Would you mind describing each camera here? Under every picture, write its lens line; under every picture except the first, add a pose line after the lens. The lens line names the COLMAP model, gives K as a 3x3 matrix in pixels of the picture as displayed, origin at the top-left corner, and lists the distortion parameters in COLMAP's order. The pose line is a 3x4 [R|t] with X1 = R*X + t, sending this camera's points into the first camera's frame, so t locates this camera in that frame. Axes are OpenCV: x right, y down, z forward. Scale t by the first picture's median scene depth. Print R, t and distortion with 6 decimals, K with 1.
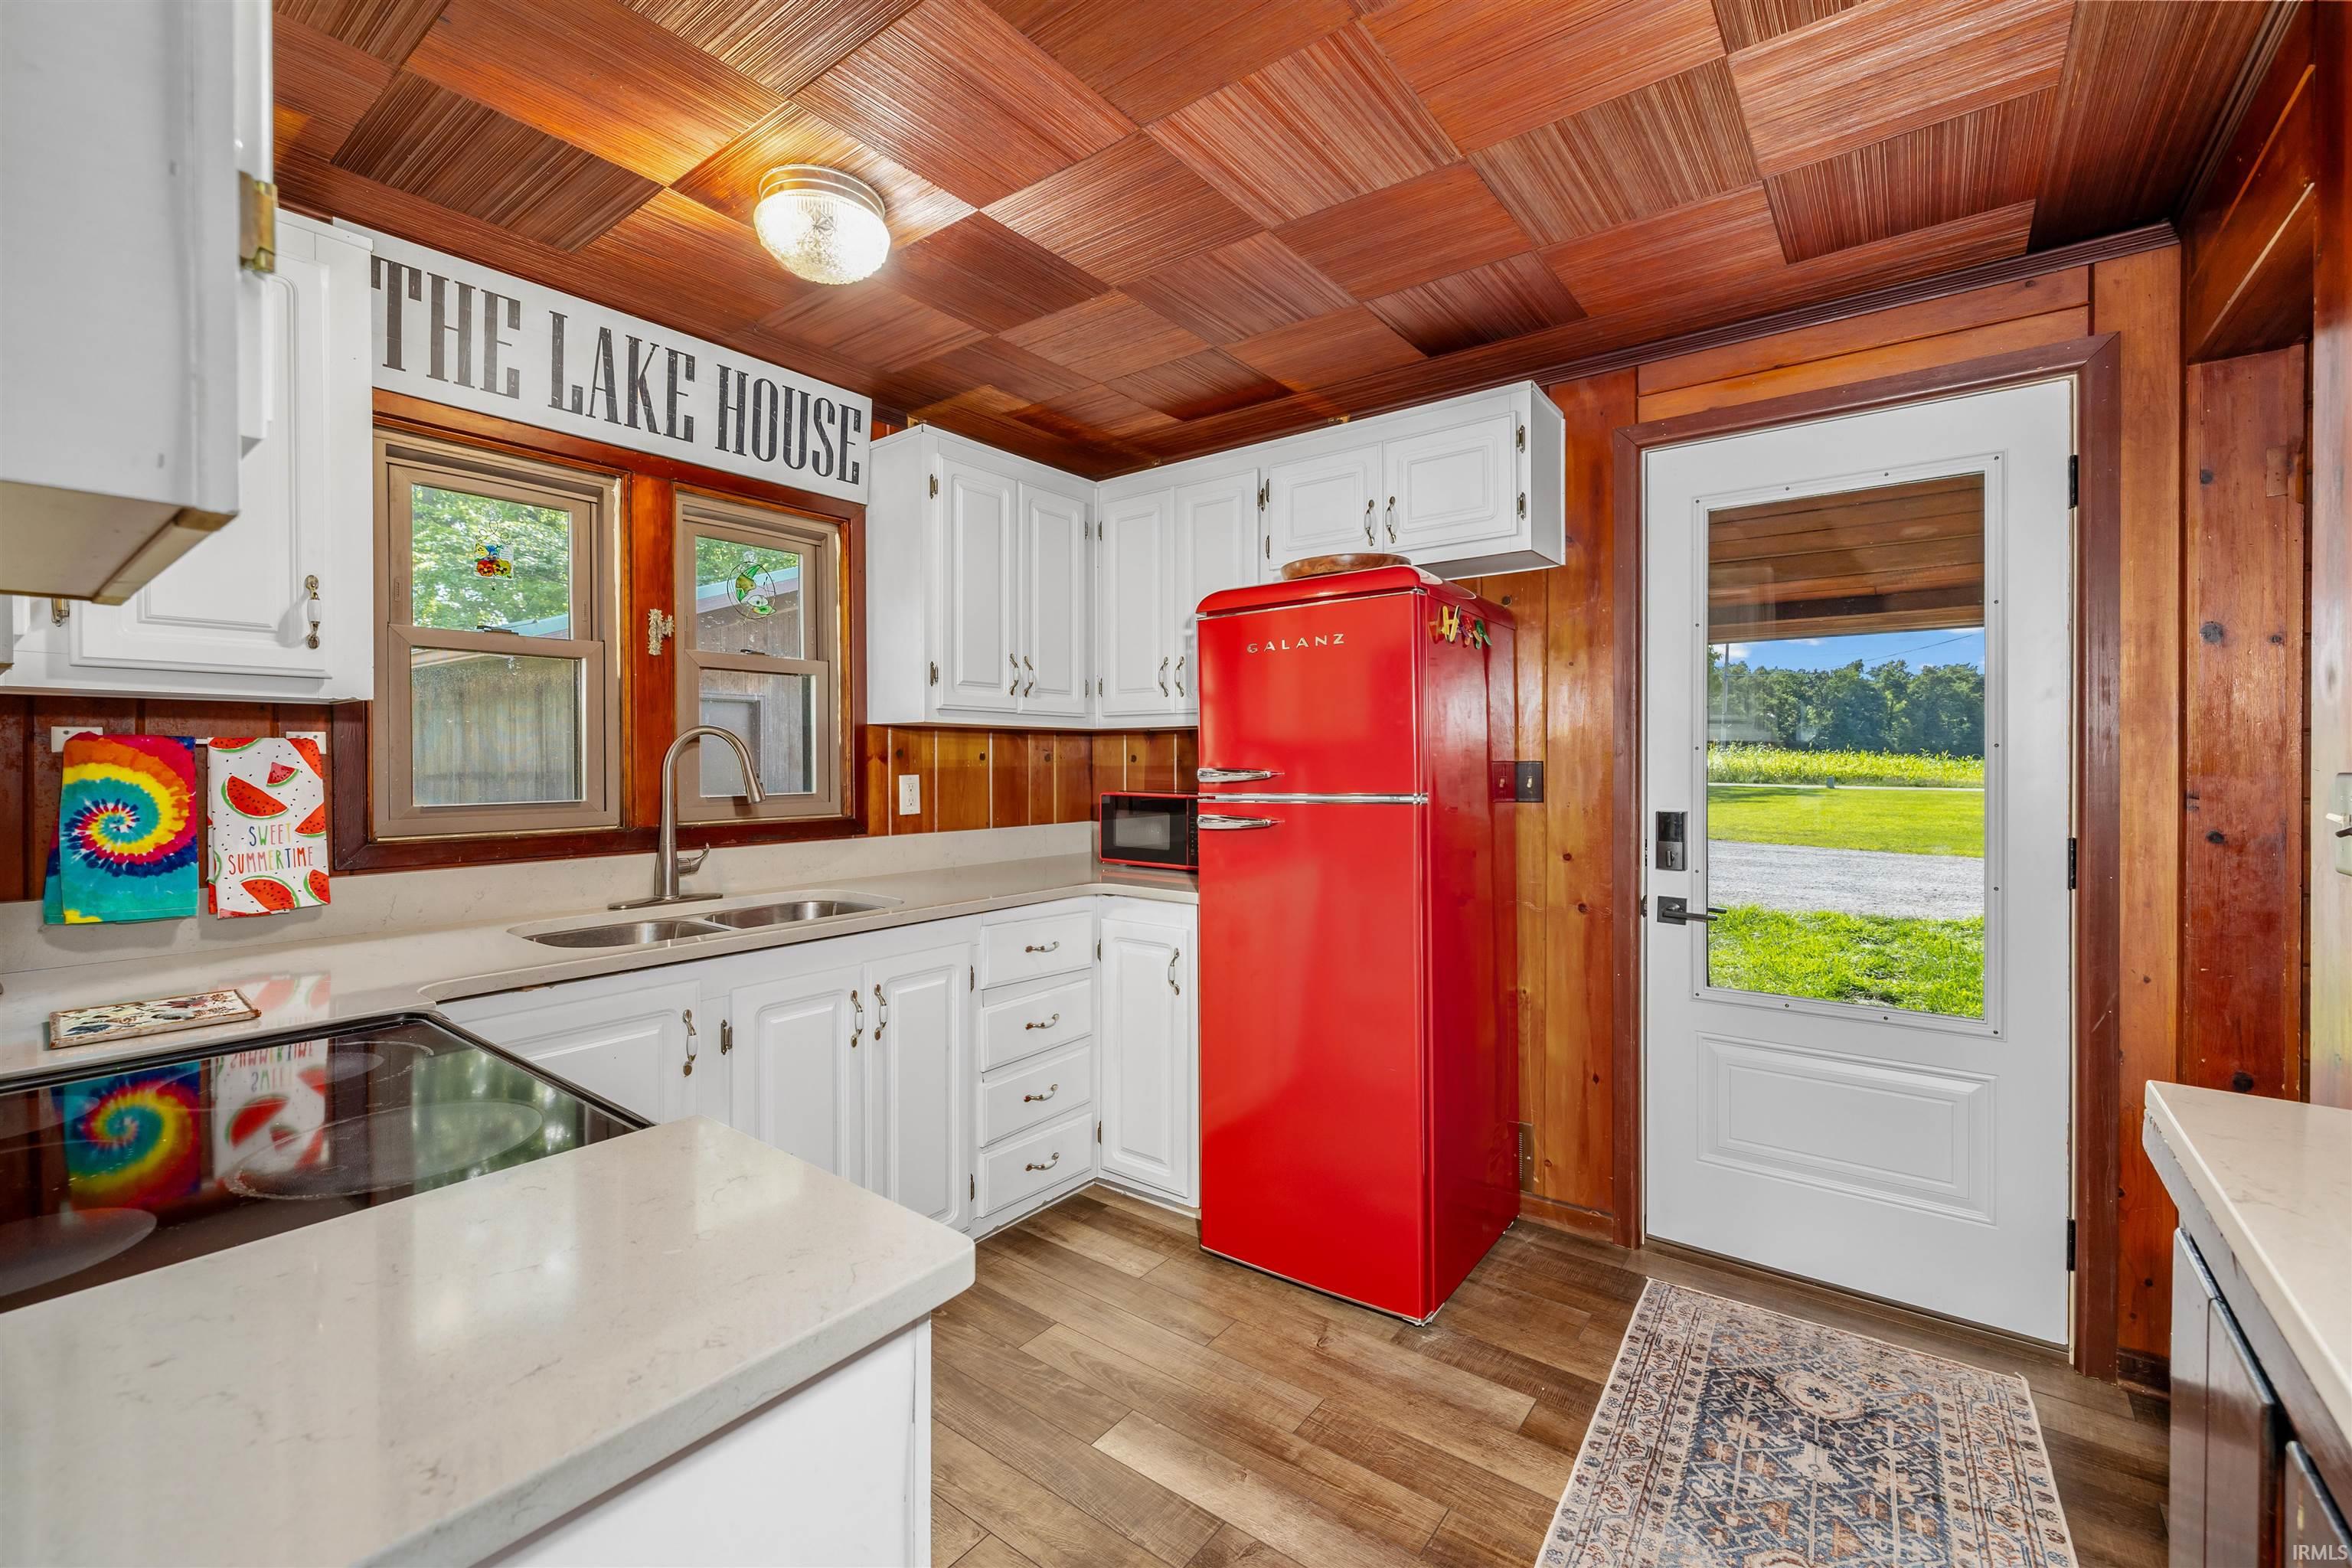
lens RADIAL K [[984.5, 0, 1165.2], [0, 984.5, 763.3], [0, 0, 1]] dist [-0.000365, 0.000051]
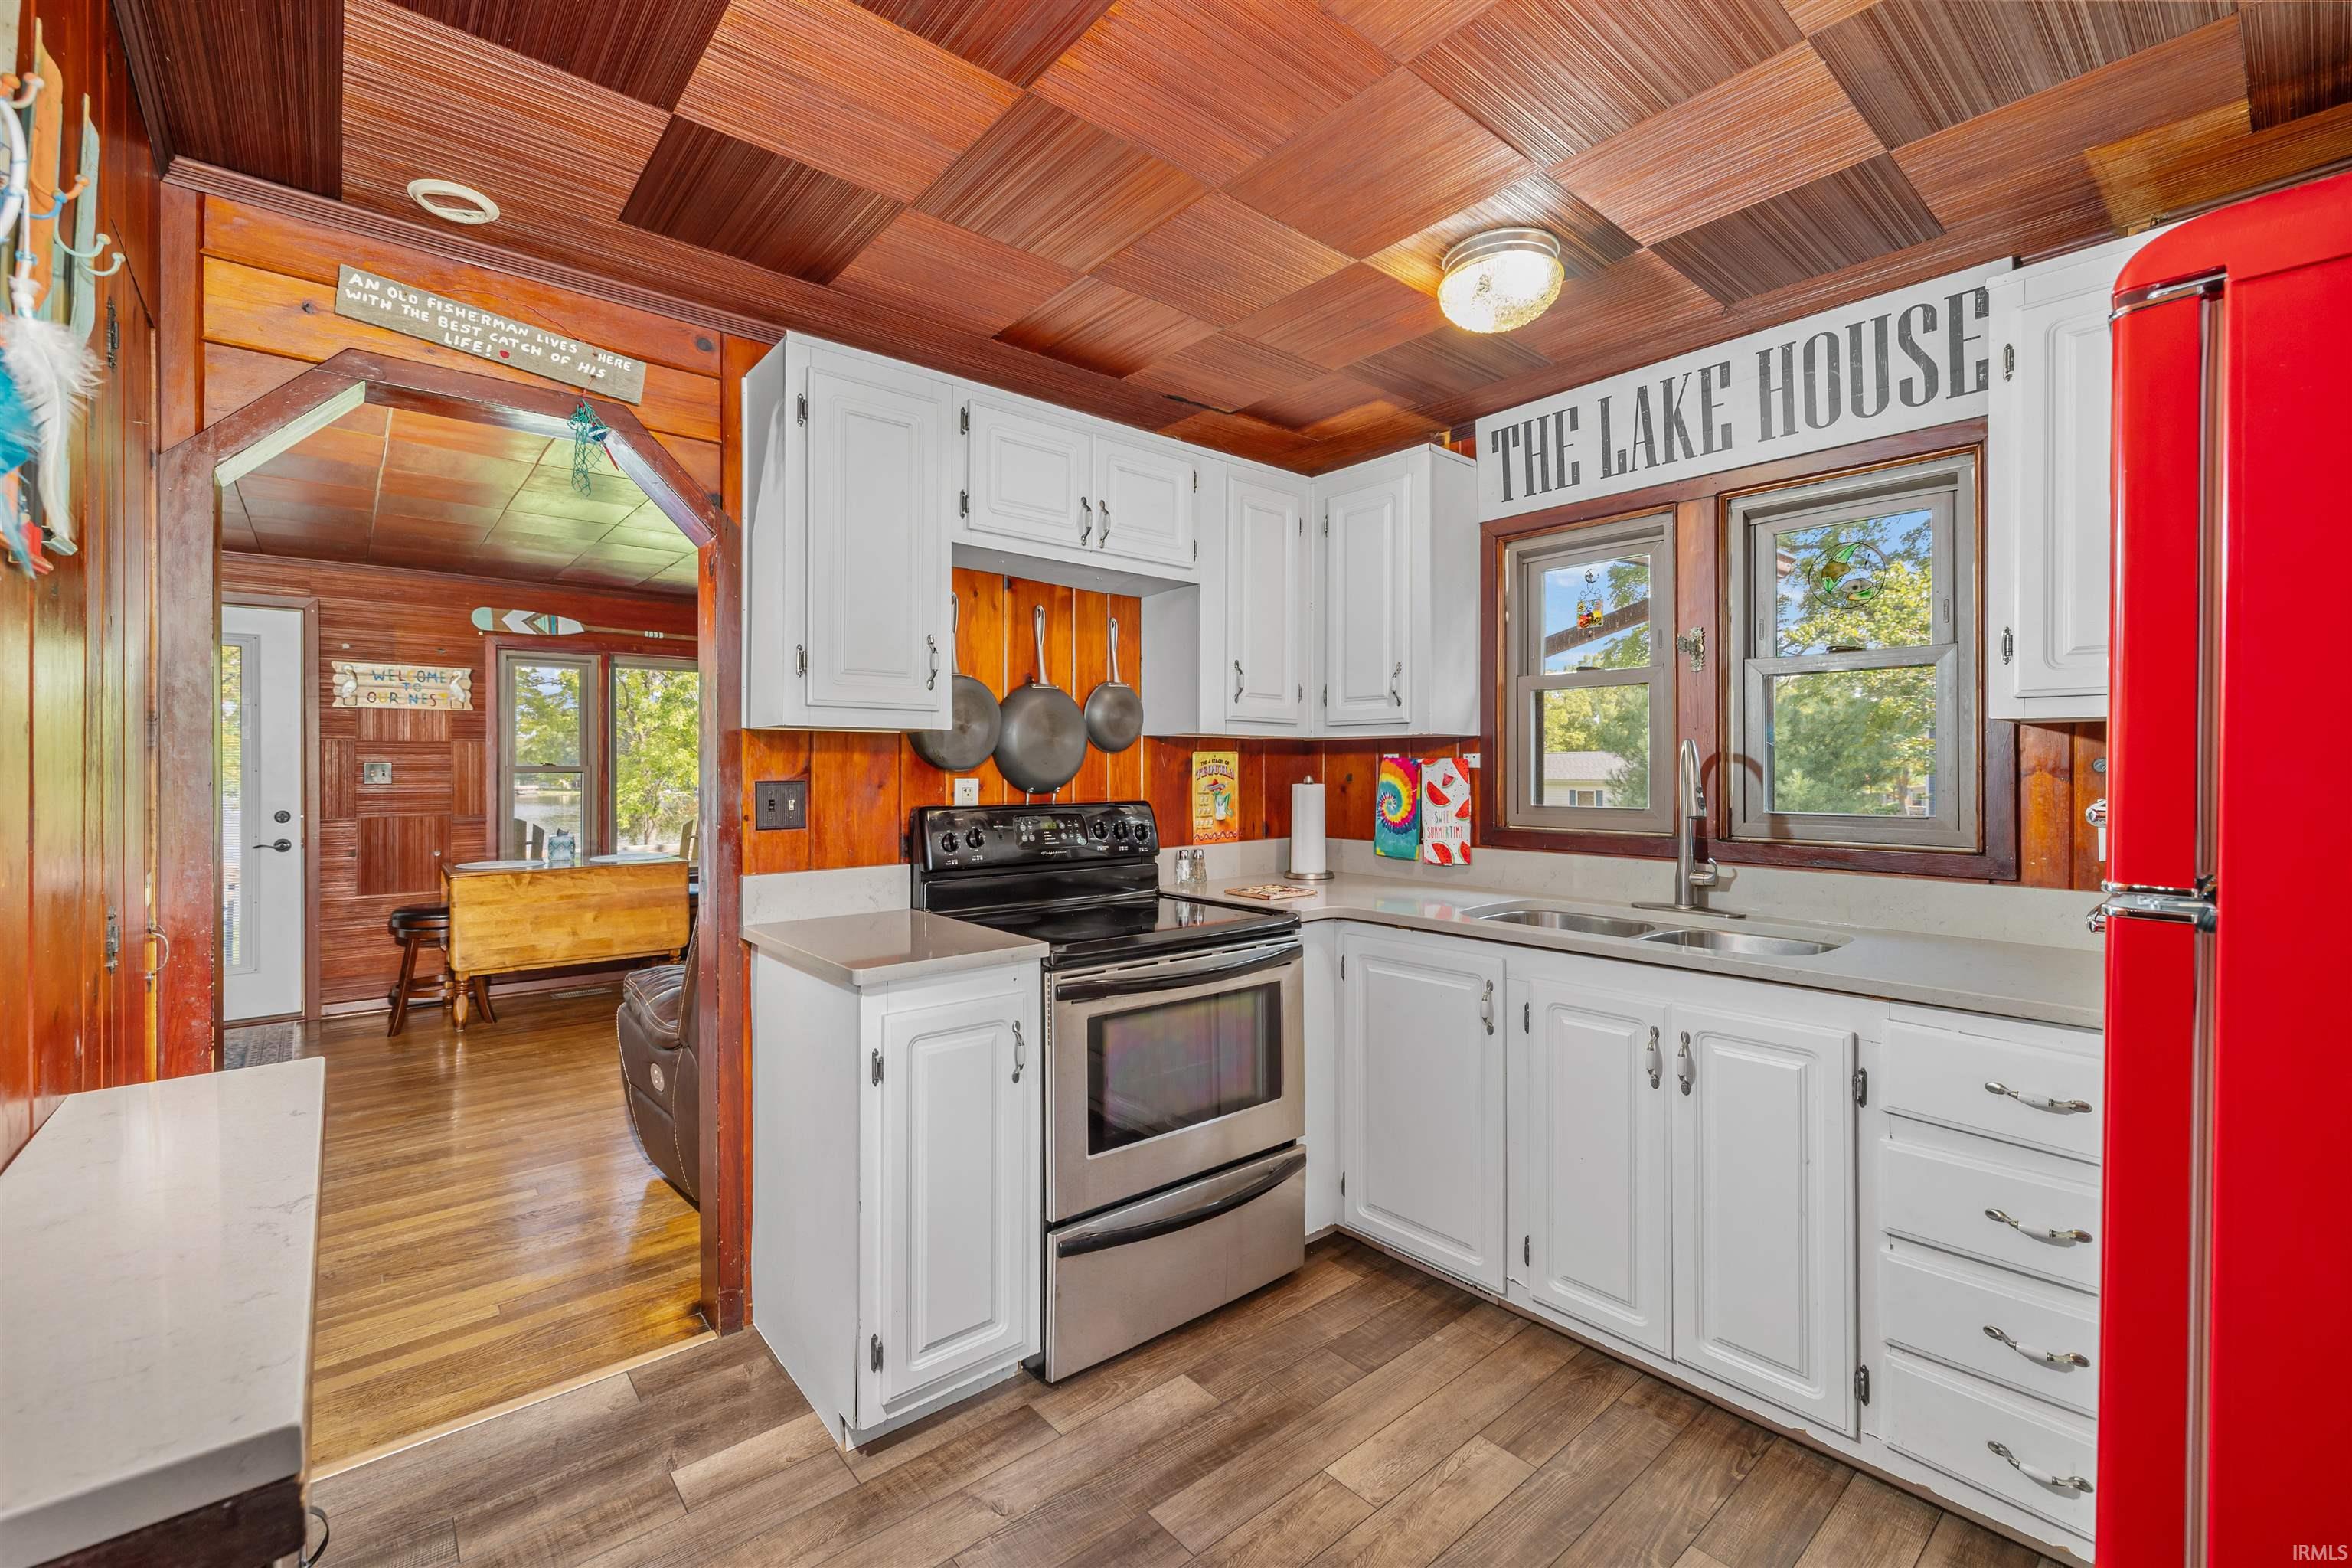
lens RADIAL K [[984.5, 0, 1165.2], [0, 984.5, 763.3], [0, 0, 1]] dist [-0.000365, 0.000051]
pose [[-0.210380, -0.002251, -0.977617, 0.600232], [-0.003481, 0.999993, -0.001554, -0.009787], [0.977614, 0.003076, -0.210386, 0.665370]]
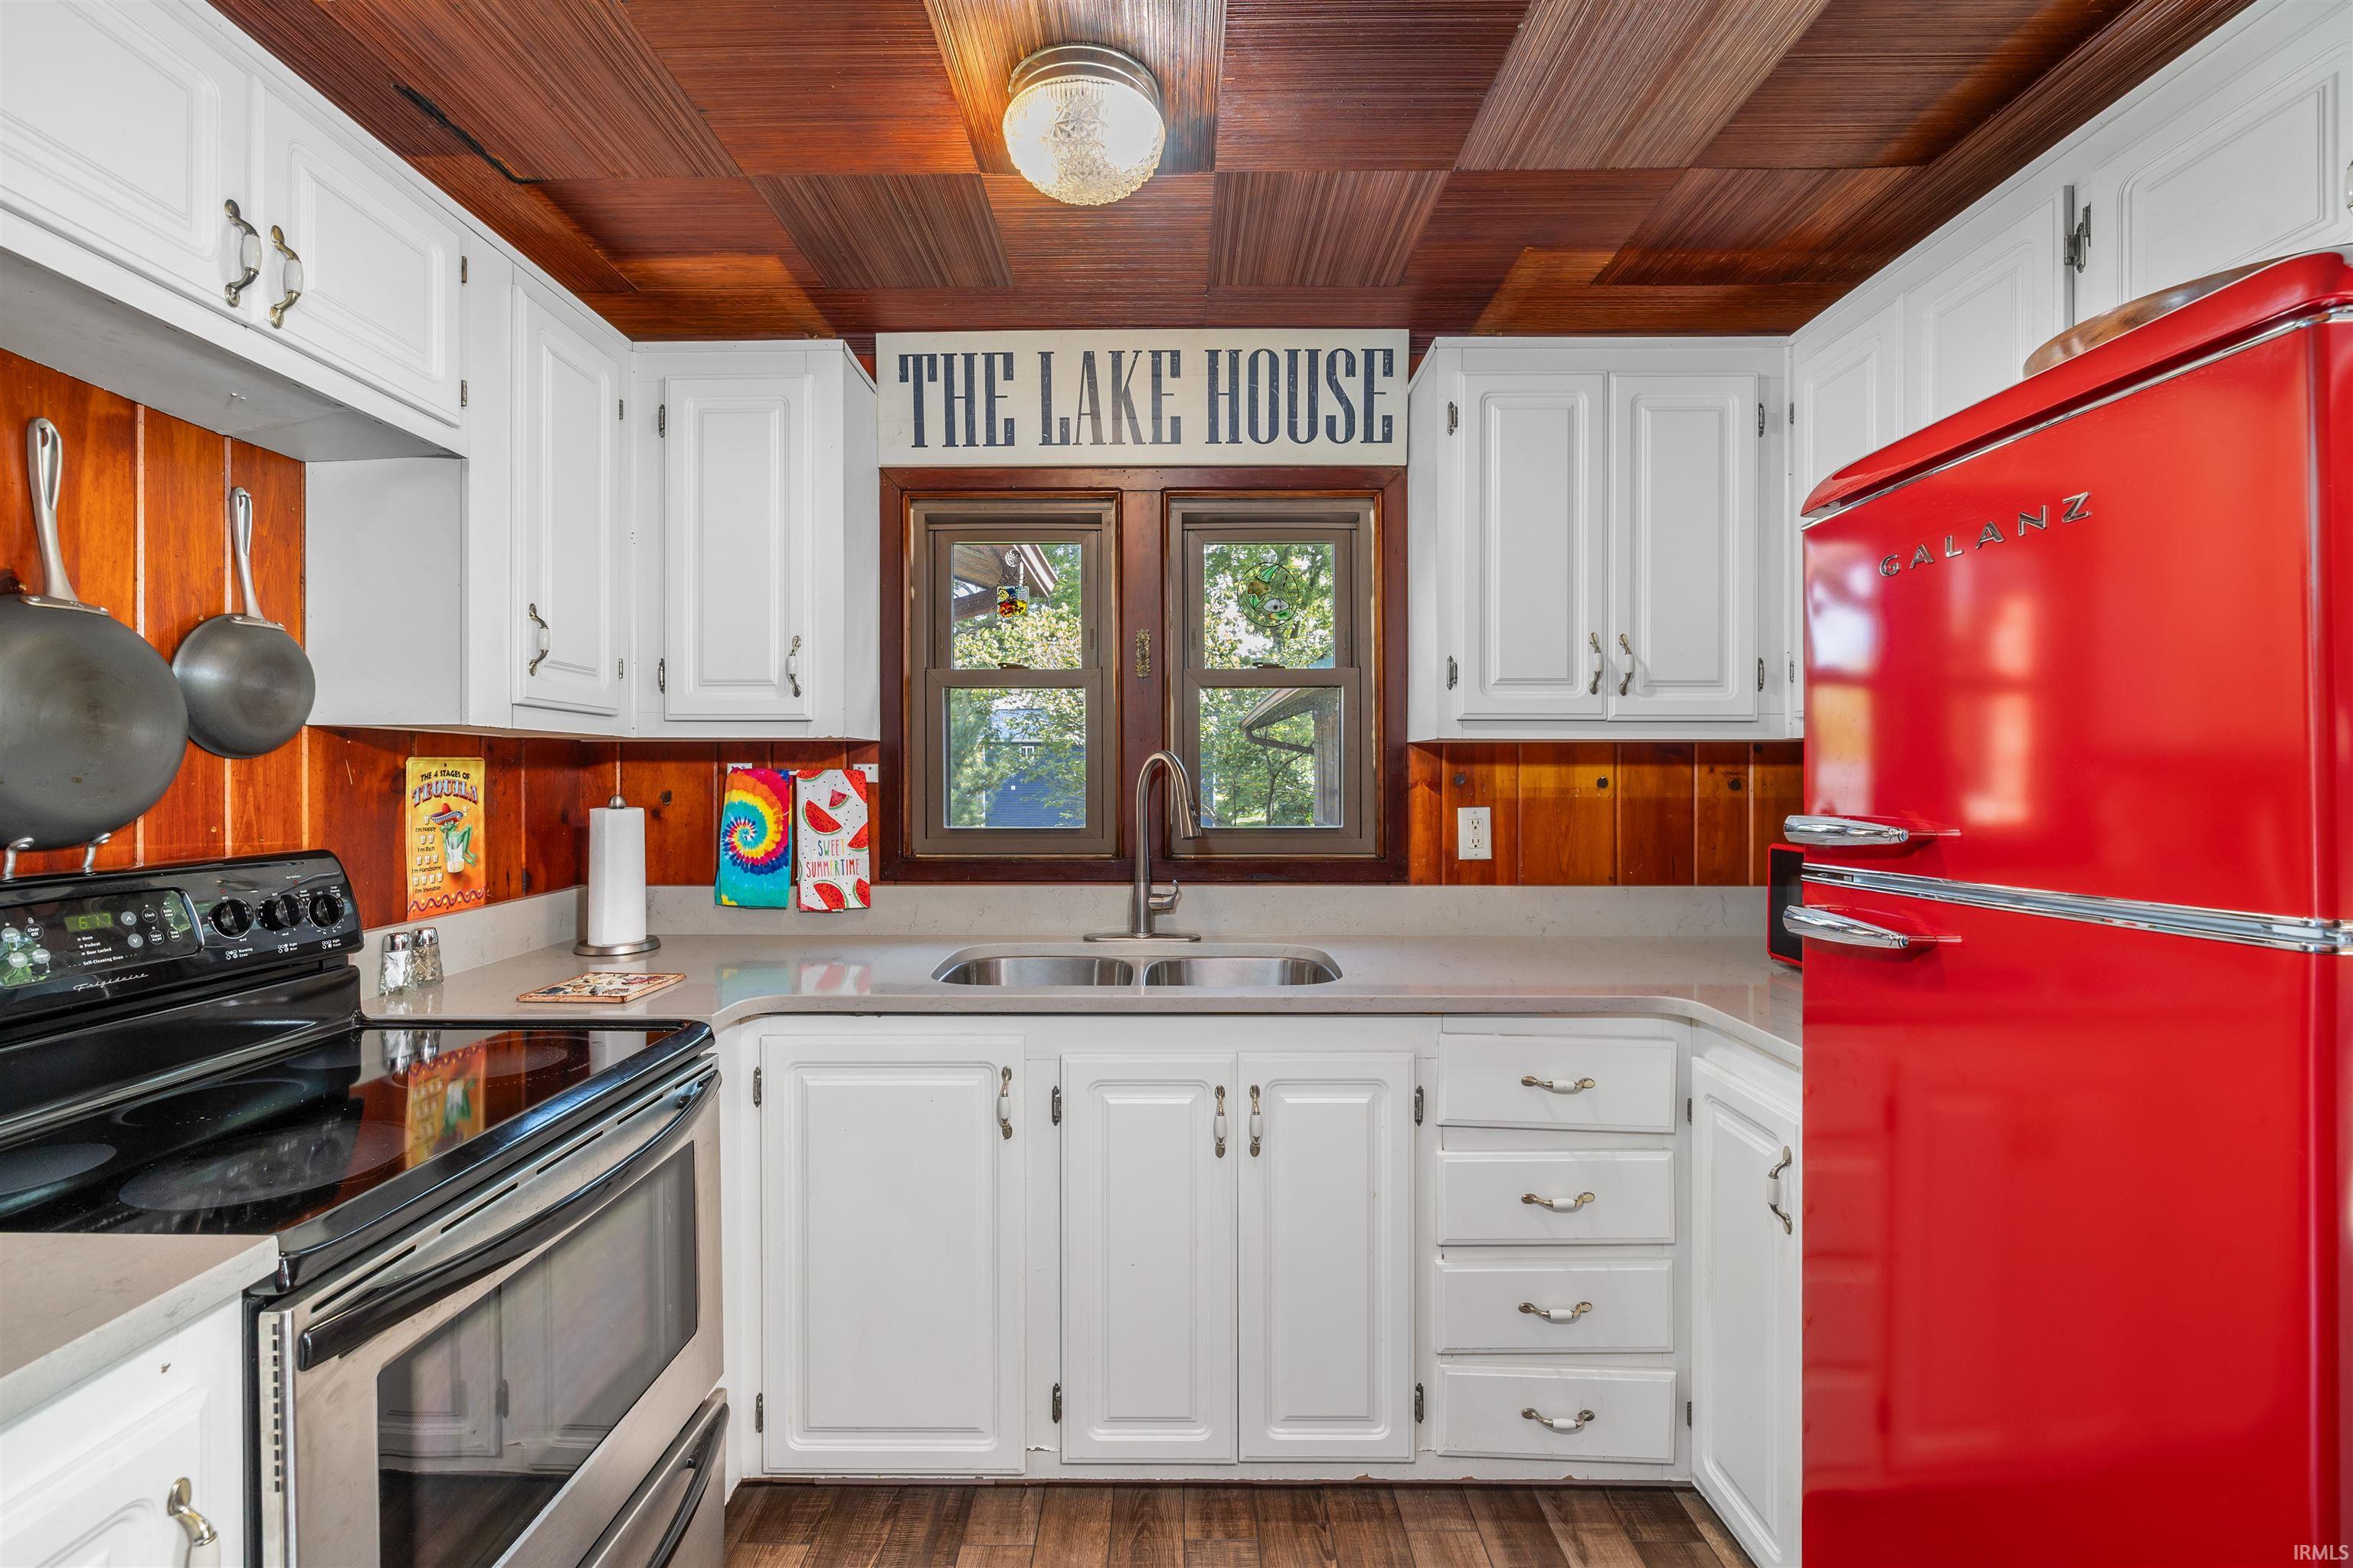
lens RADIAL K [[991.6, 0, 1163.6], [0, 991.6, 774.8], [0, 0, 1]] dist [-0.001062, 0.000304]
pose [[0.601647, 0.002705, -0.798757, 0.257620], [-0.003309, 0.999994, 0.000894, -0.016398], [0.798755, 0.002105, 0.601653, 0.434146]]
